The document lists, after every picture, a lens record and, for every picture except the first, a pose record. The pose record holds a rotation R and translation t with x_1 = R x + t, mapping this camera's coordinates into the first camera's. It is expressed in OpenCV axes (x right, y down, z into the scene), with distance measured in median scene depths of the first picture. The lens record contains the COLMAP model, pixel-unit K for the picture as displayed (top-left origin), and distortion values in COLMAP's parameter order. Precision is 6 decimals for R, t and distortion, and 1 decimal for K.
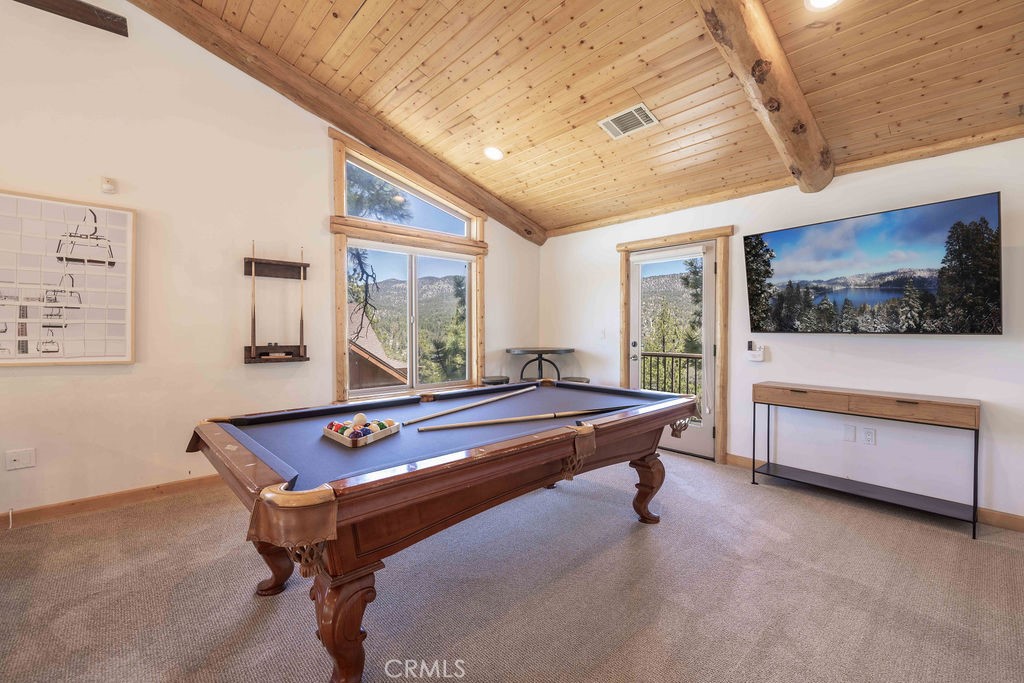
lens RADIAL K [[427.3, 0, 512.0], [0, 427.3, 341.5], [0, 0, 1]] dist [-0.000630, -0.000371]
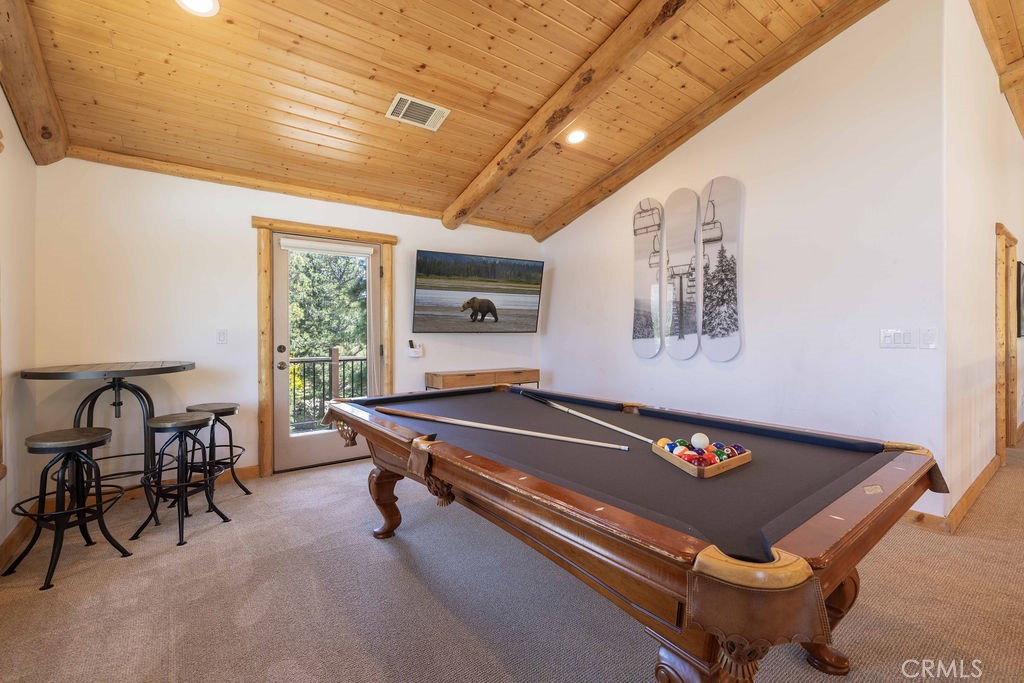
lens RADIAL K [[429.2, 0, 510.3], [0, 429.2, 332.4], [0, 0, 1]] dist [0.001136, 0.000079]
pose [[0.105524, -0.005695, 0.994401, -0.507025], [0.032672, 0.999464, 0.002256, -0.014291], [-0.993880, 0.032251, 0.105653, 0.541821]]
